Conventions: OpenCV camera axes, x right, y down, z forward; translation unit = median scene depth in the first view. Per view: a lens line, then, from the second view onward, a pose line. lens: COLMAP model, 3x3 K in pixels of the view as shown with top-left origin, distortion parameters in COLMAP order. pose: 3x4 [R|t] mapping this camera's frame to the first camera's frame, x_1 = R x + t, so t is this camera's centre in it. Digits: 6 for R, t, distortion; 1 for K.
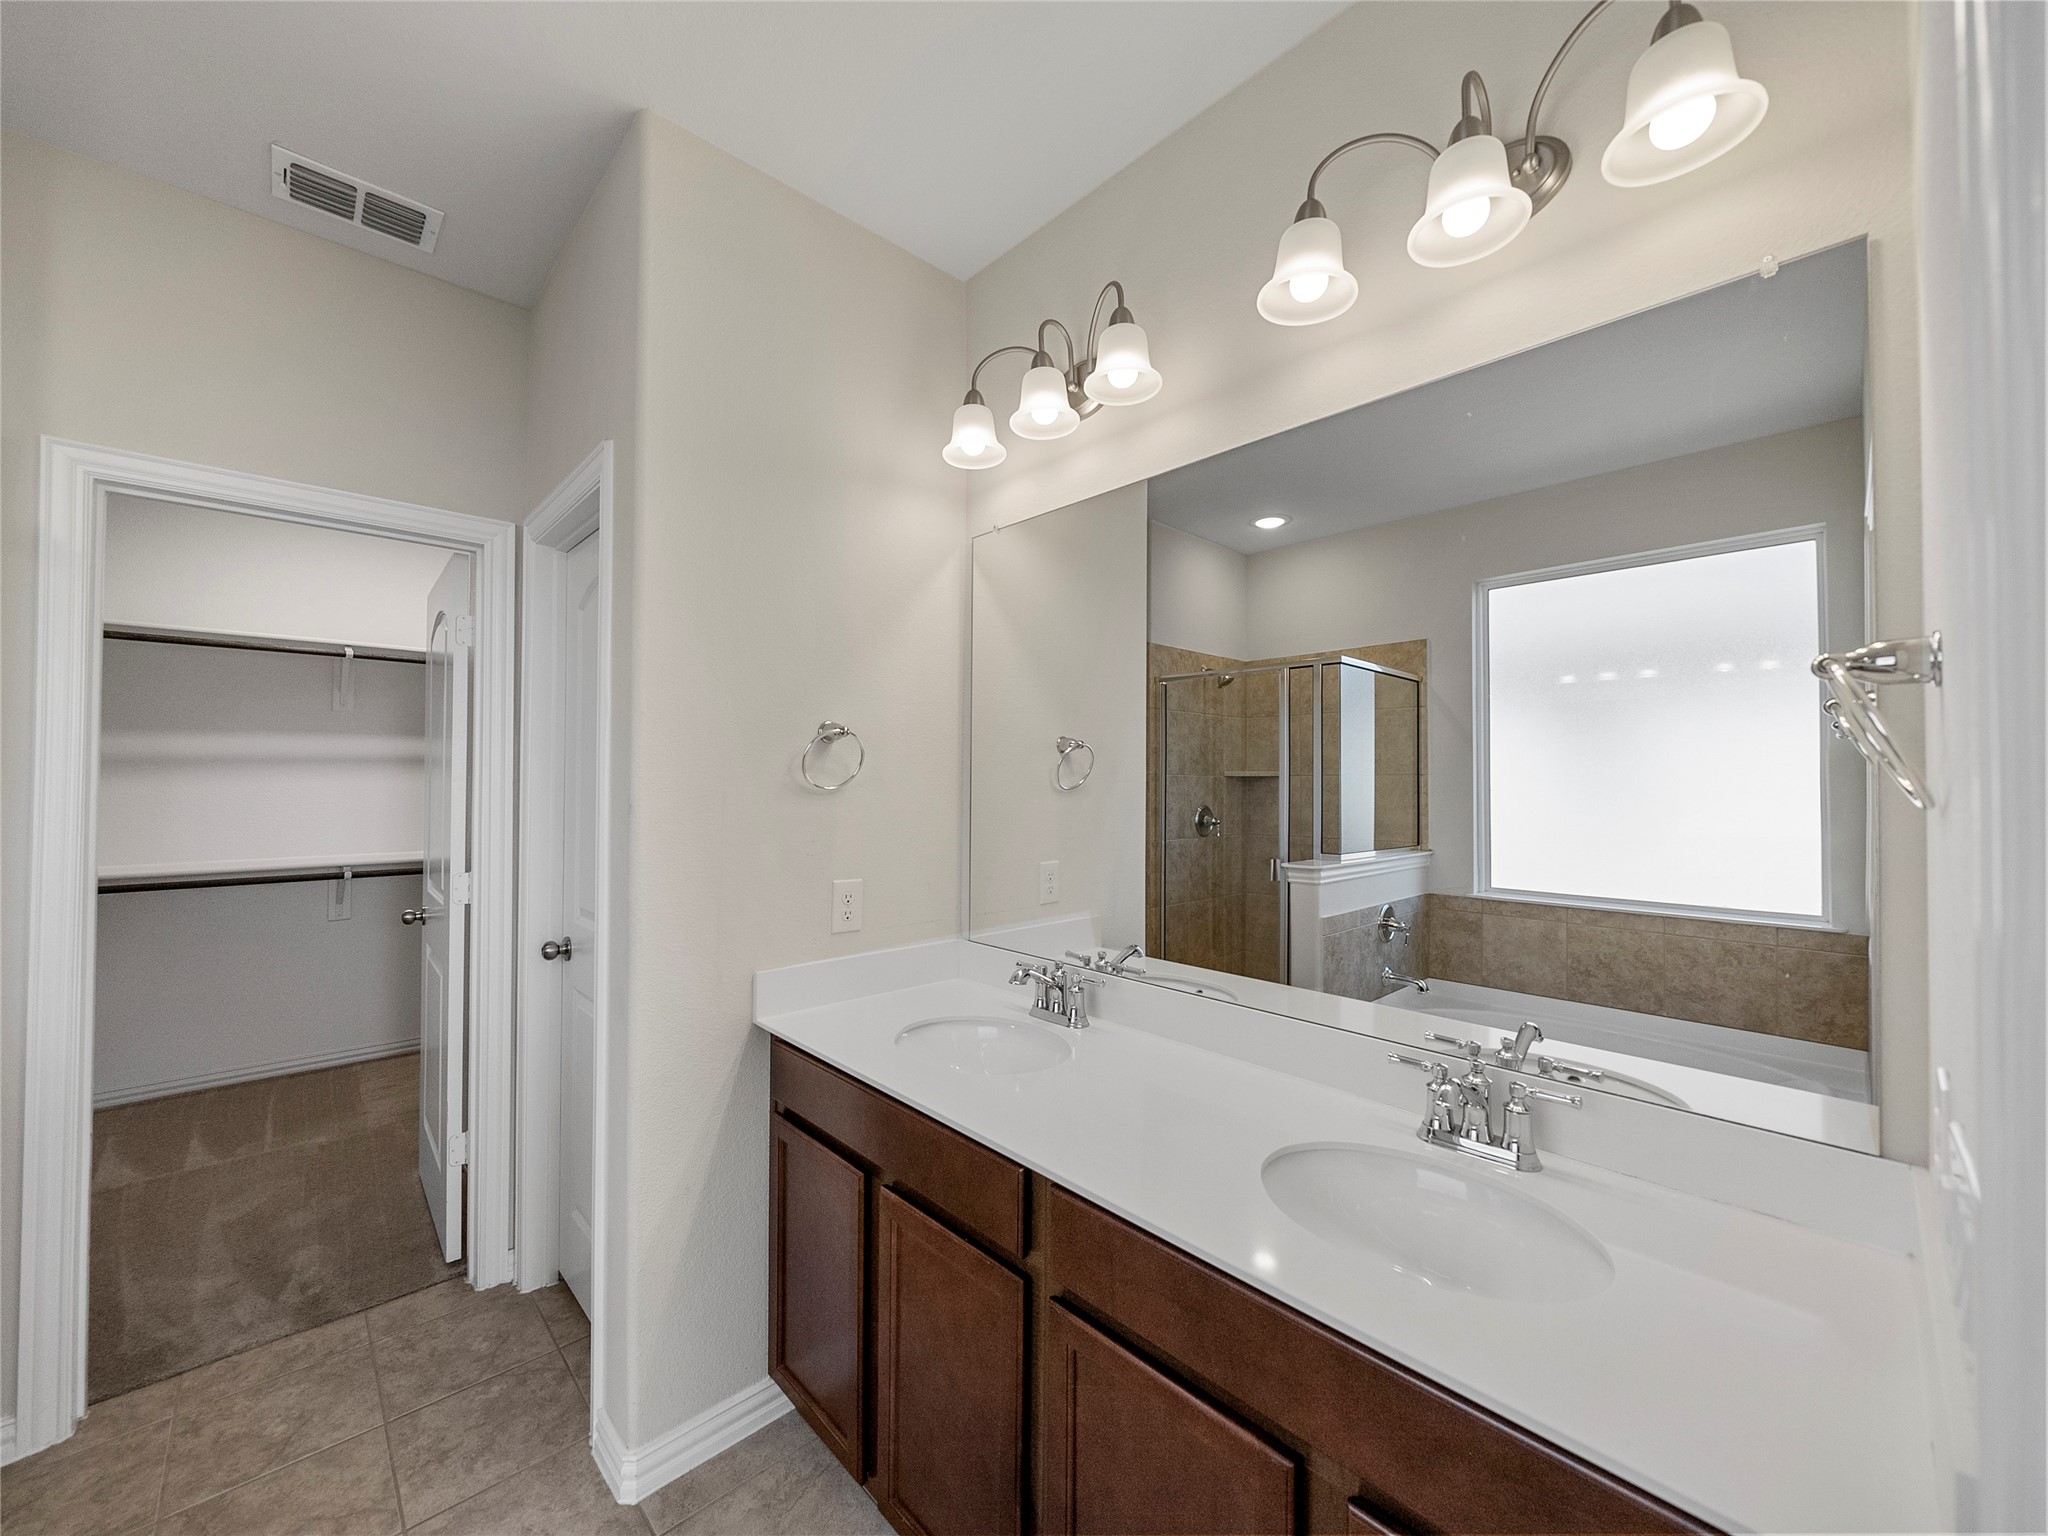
lens RADIAL K [[806.9, 0, 1024.0], [0, 806.9, 768.0], [0, 0, 1]] dist [0.000313, -0.000063]
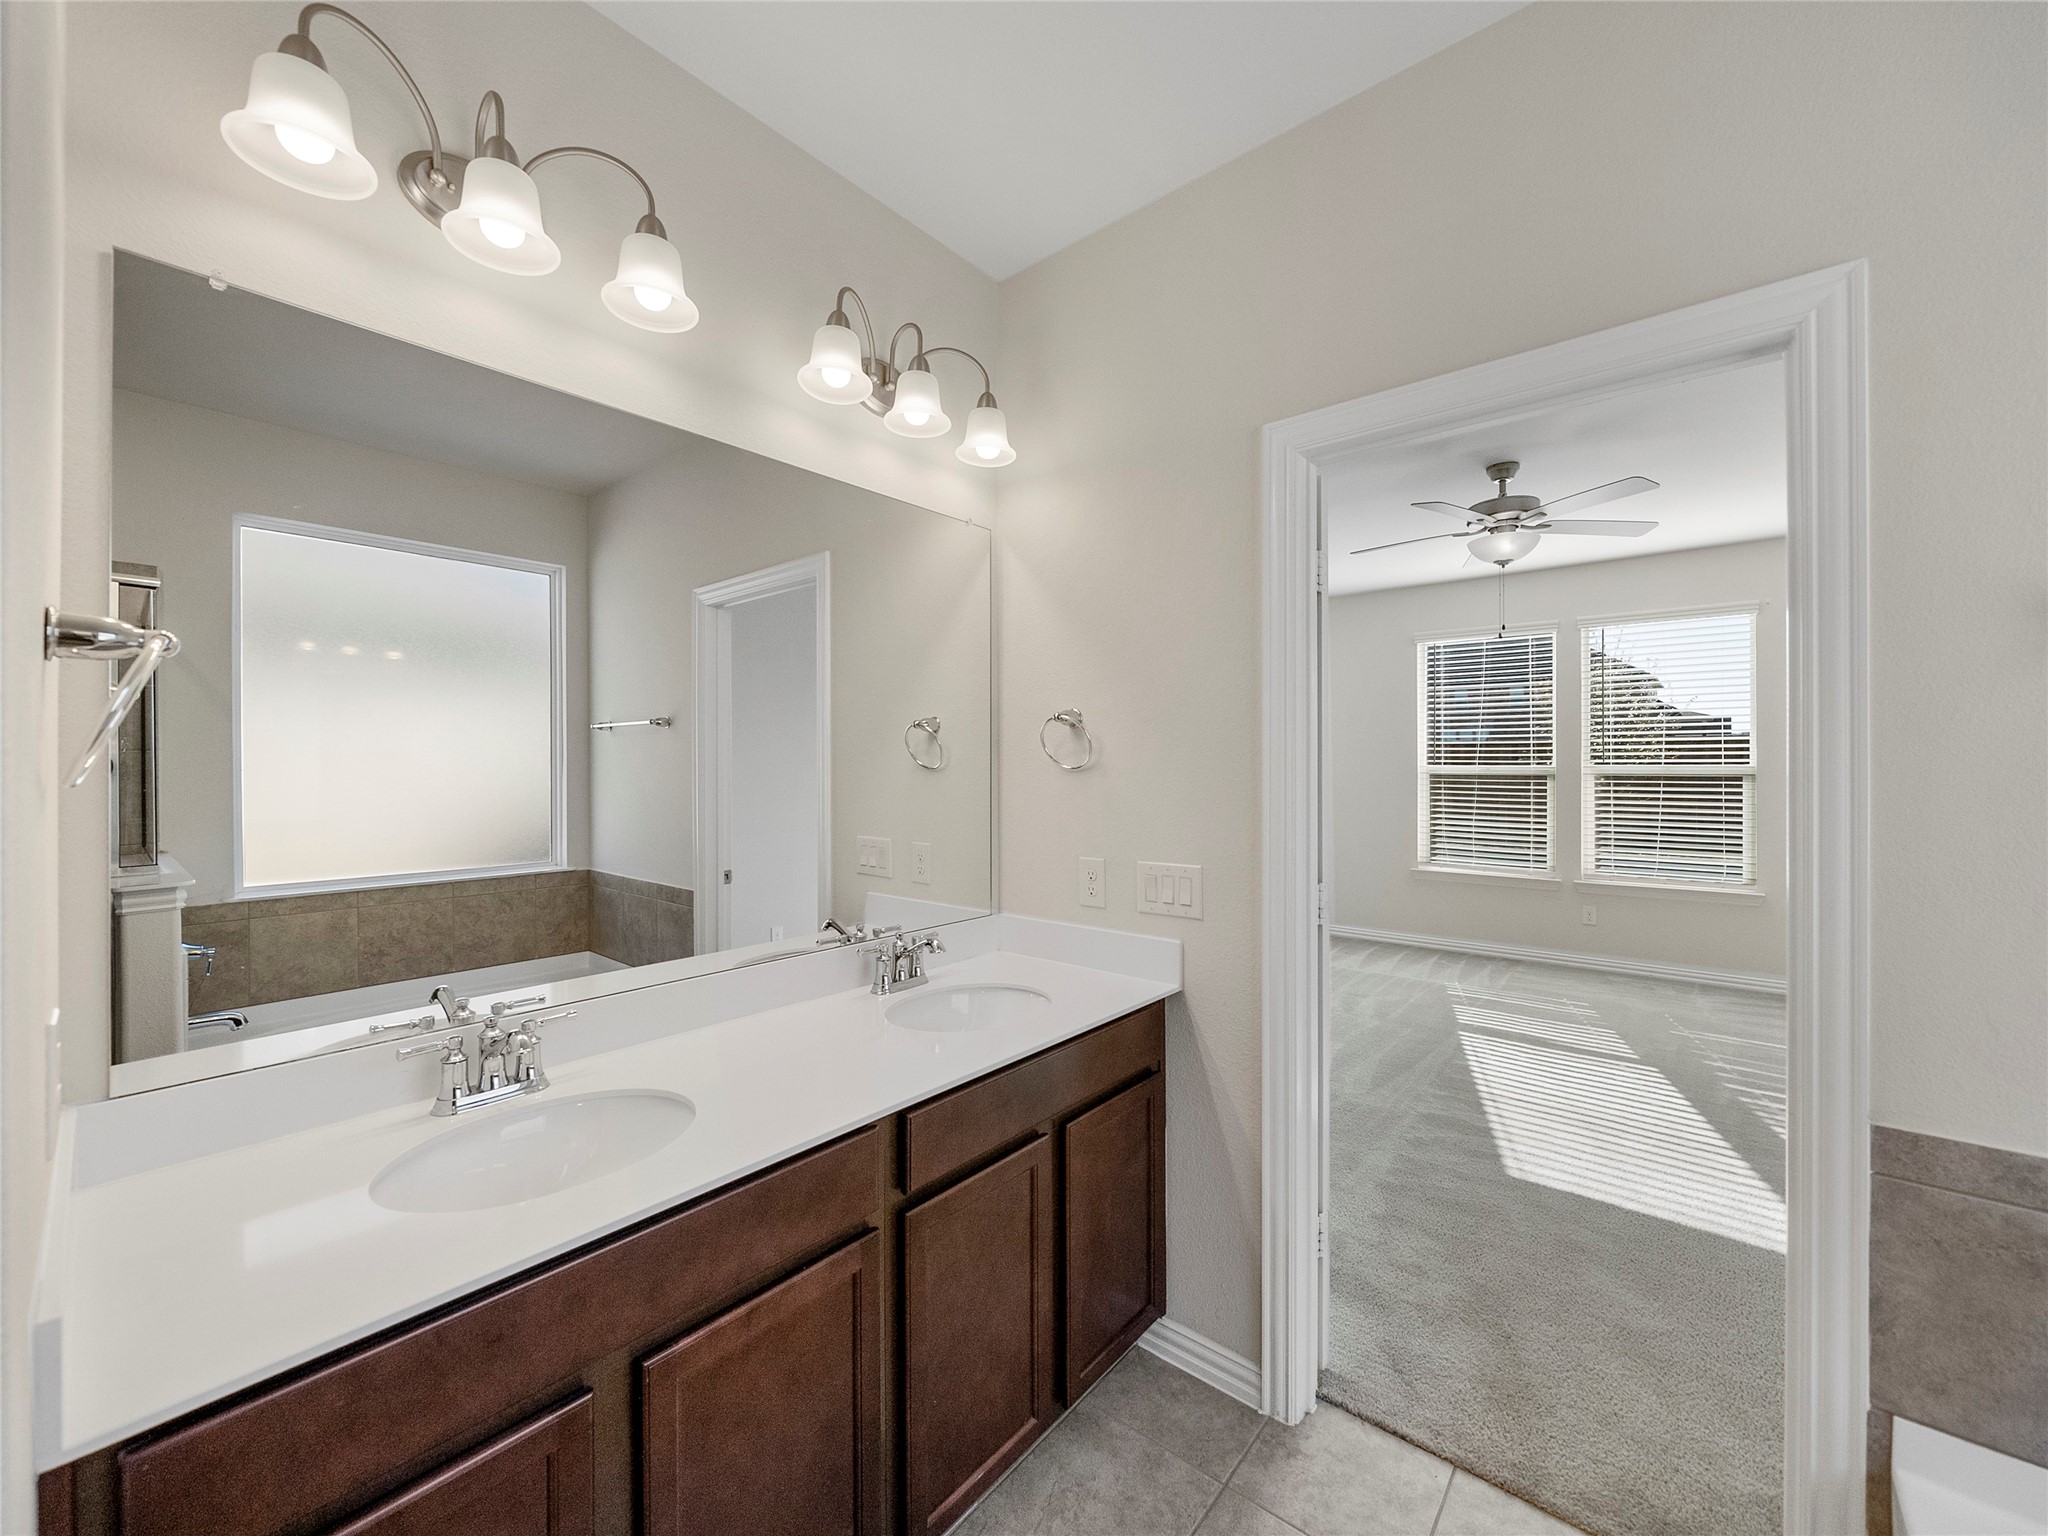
lens RADIAL K [[806.9, 0, 1024.0], [0, 806.9, 768.0], [0, 0, 1]] dist [0.000313, -0.000063]
pose [[-0.111290, -0.009601, 0.993742, -0.381684], [-0.022451, 0.999722, 0.007144, 0.003695], [-0.993534, -0.021515, -0.111475, 0.352938]]
